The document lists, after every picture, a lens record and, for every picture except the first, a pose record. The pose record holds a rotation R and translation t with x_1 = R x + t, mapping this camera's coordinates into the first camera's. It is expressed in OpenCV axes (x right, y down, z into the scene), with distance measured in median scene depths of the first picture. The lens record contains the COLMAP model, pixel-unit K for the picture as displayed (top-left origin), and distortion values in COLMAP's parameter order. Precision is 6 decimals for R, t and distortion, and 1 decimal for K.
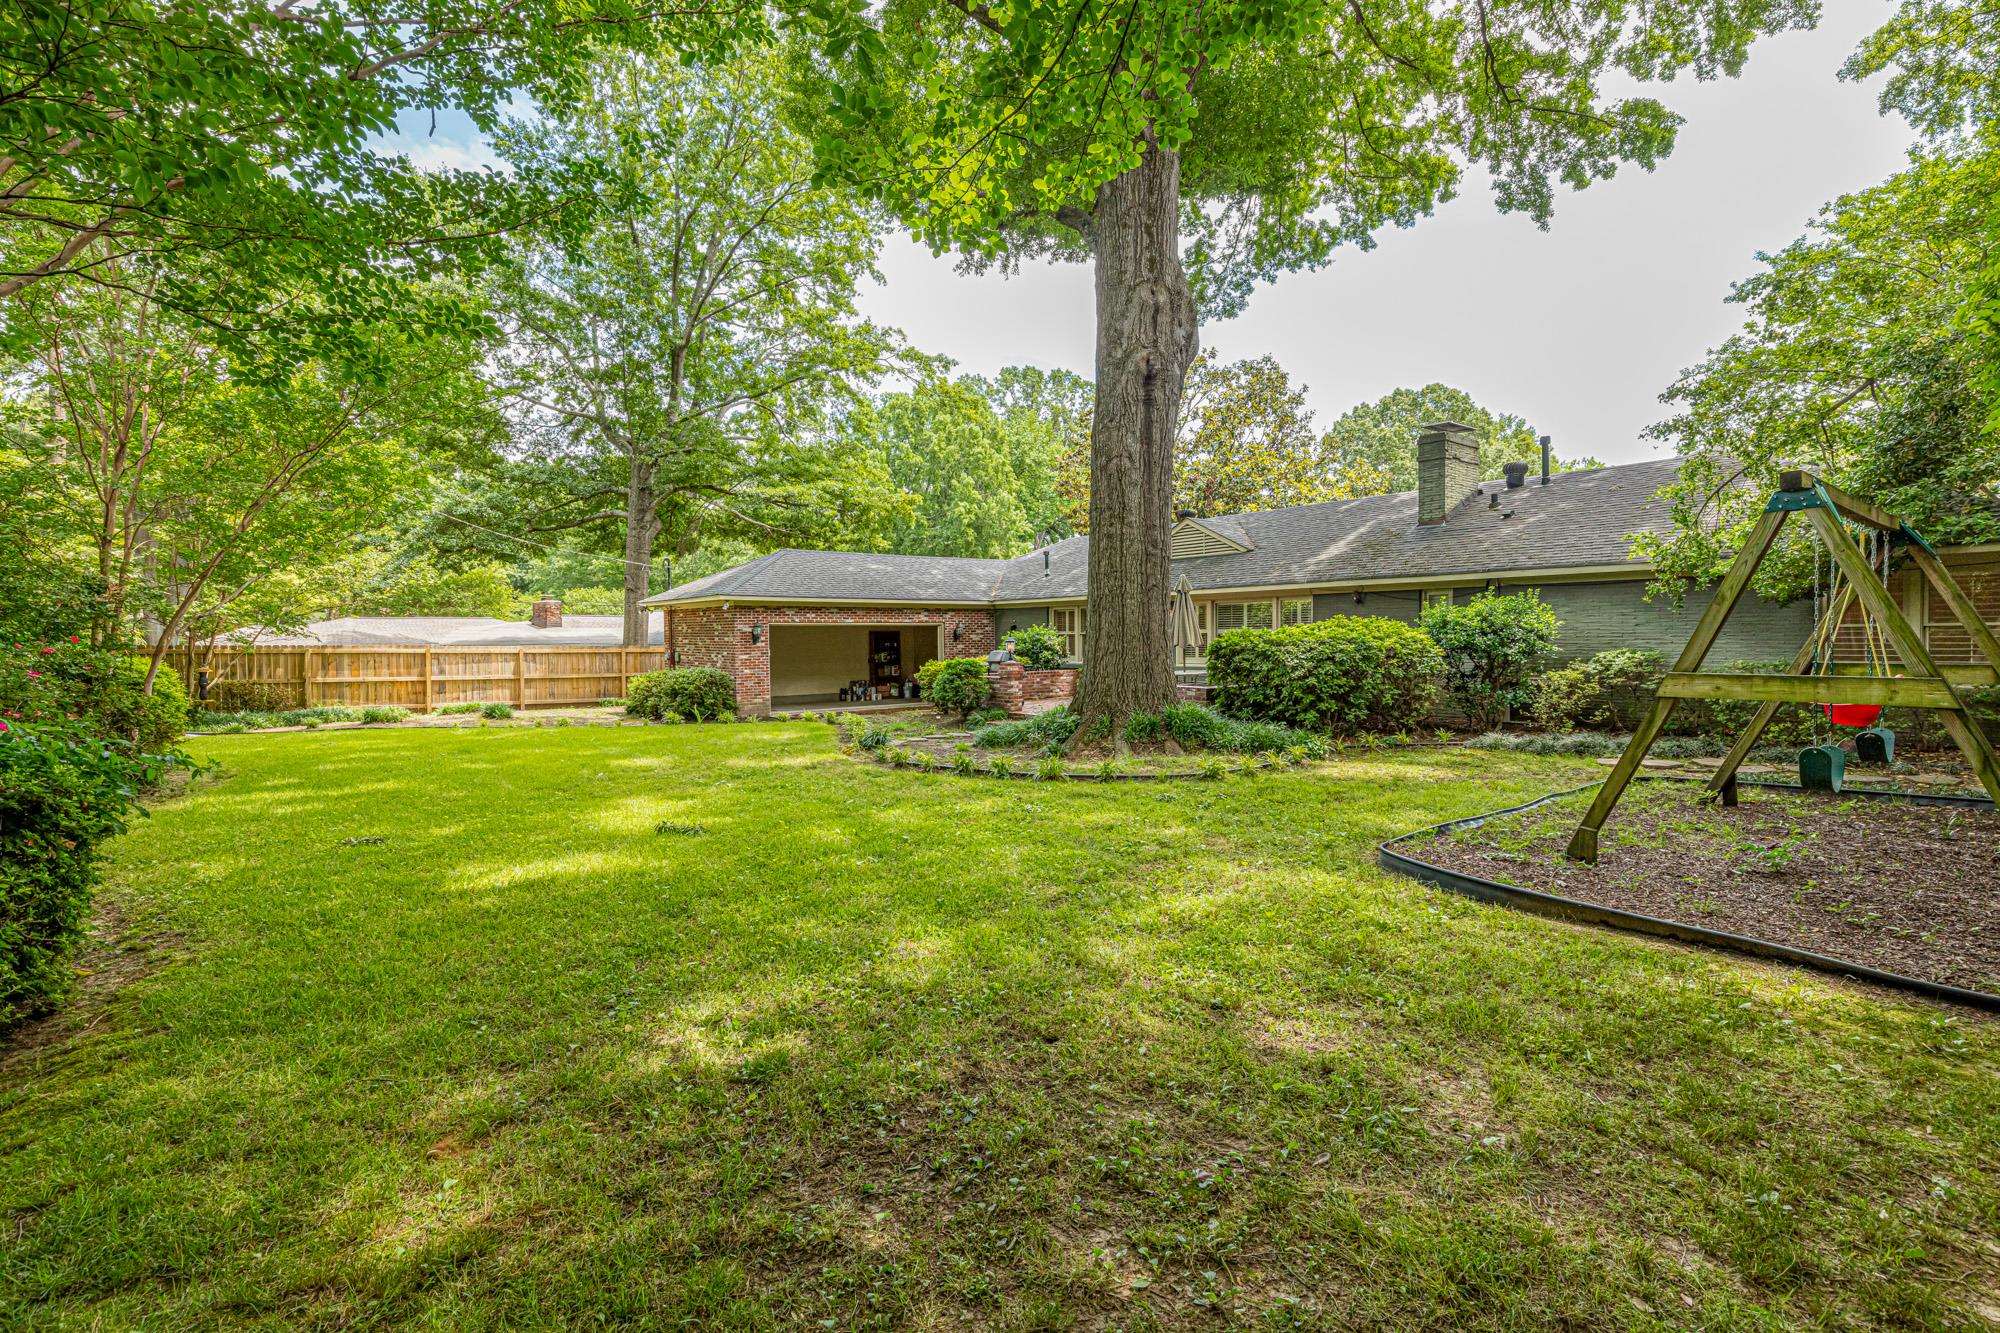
lens RADIAL K [[912.9, 0, 1003.4], [0, 912.9, 638.8], [0, 0, 1]] dist [0.000206, -0.000092]
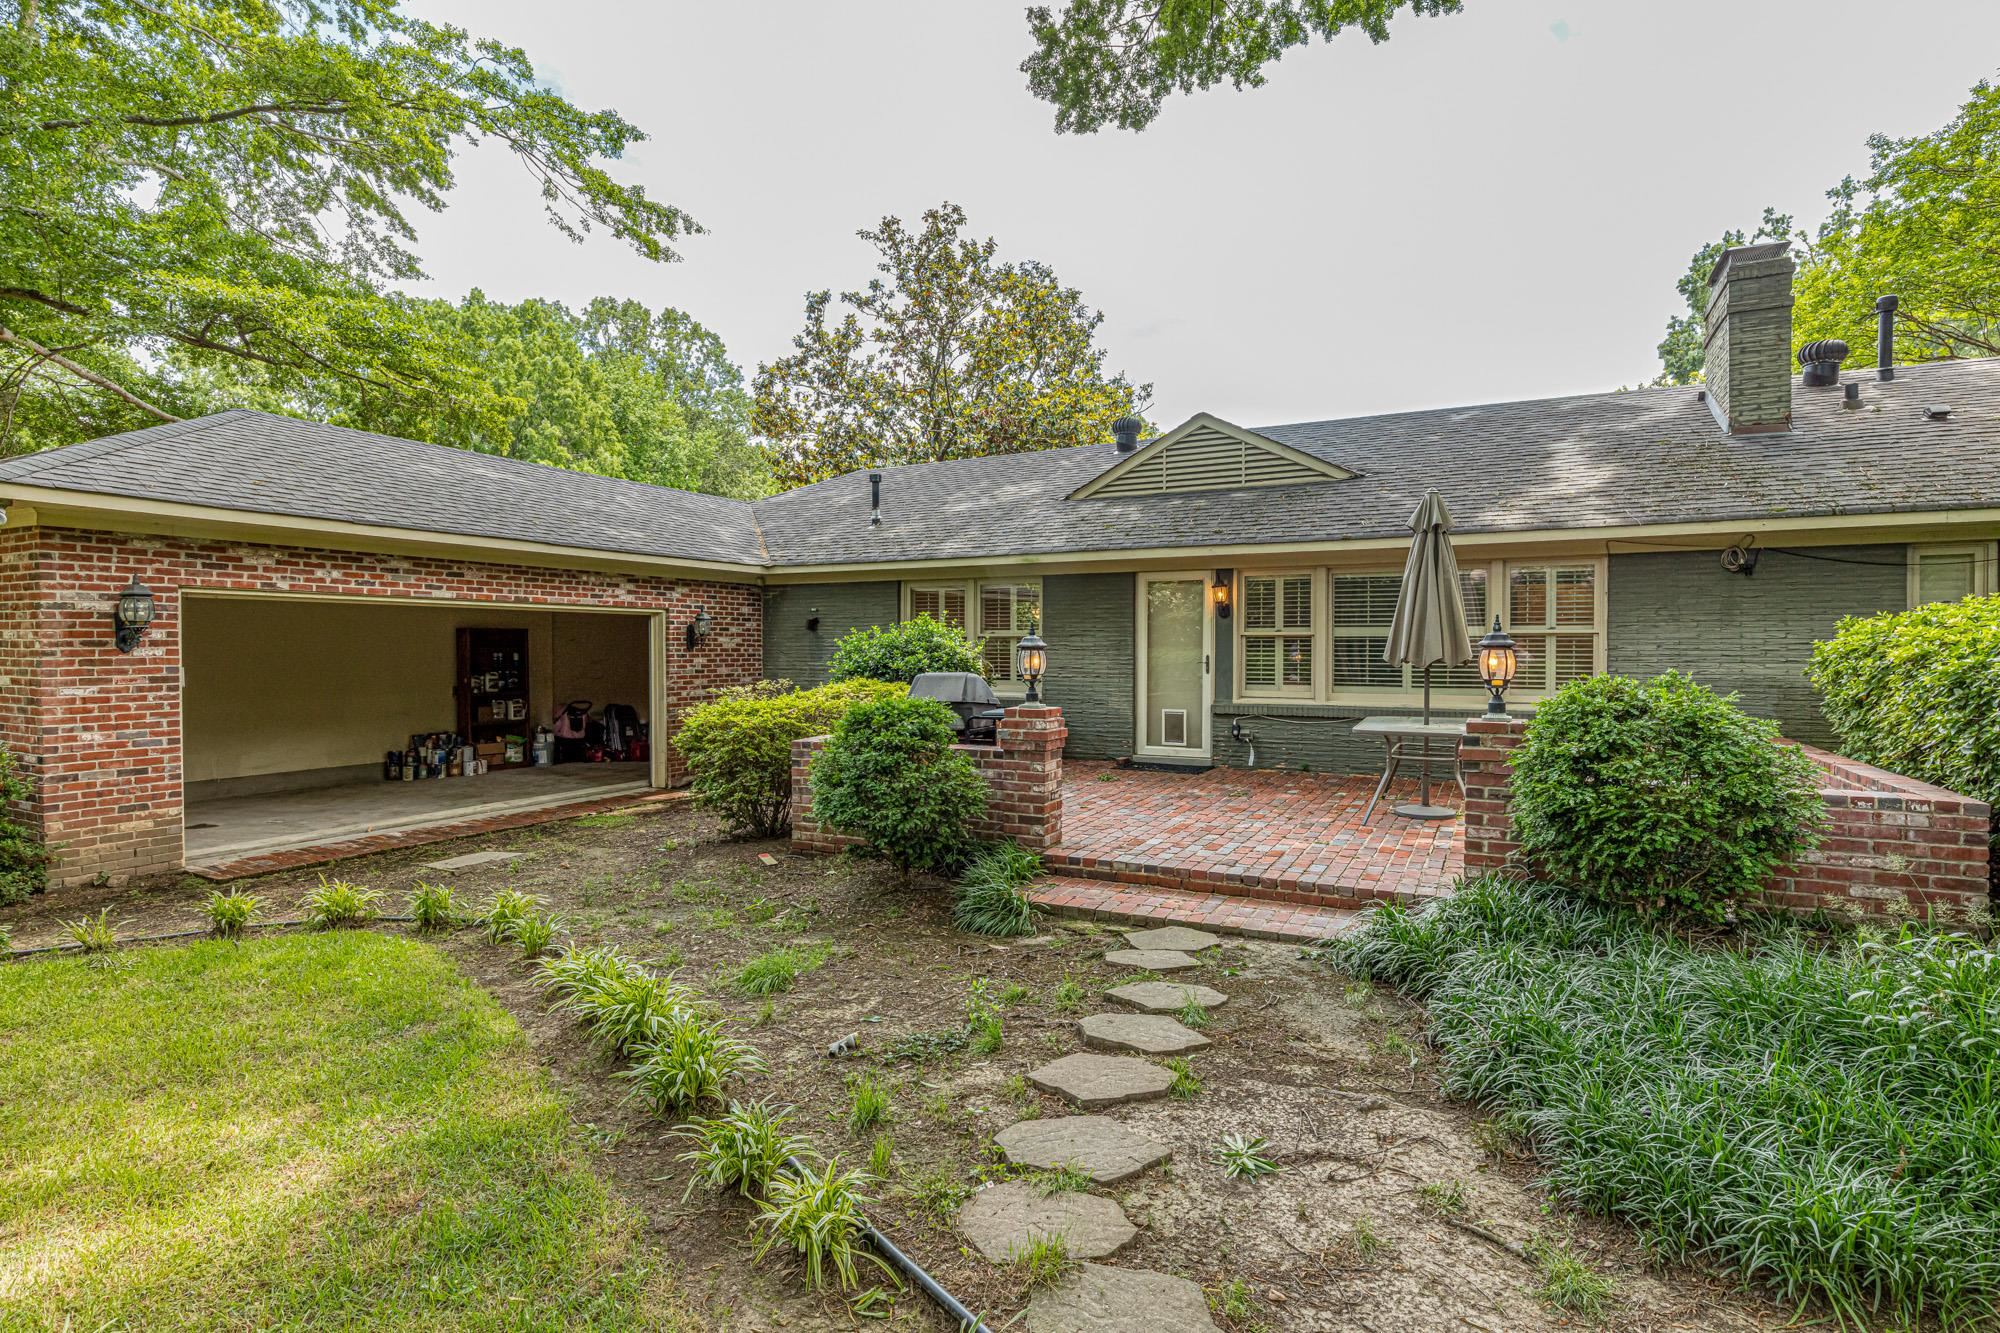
lens RADIAL K [[977.8, 0, 997.1], [0, 977.8, 645.2], [0, 0, 1]] dist [0.000676, -0.000189]
pose [[0.910045, 0.009469, 0.414401, -0.104179], [-0.005621, 0.999929, -0.010503, 0.004324], [-0.414471, 0.007229, 0.910034, 0.429984]]
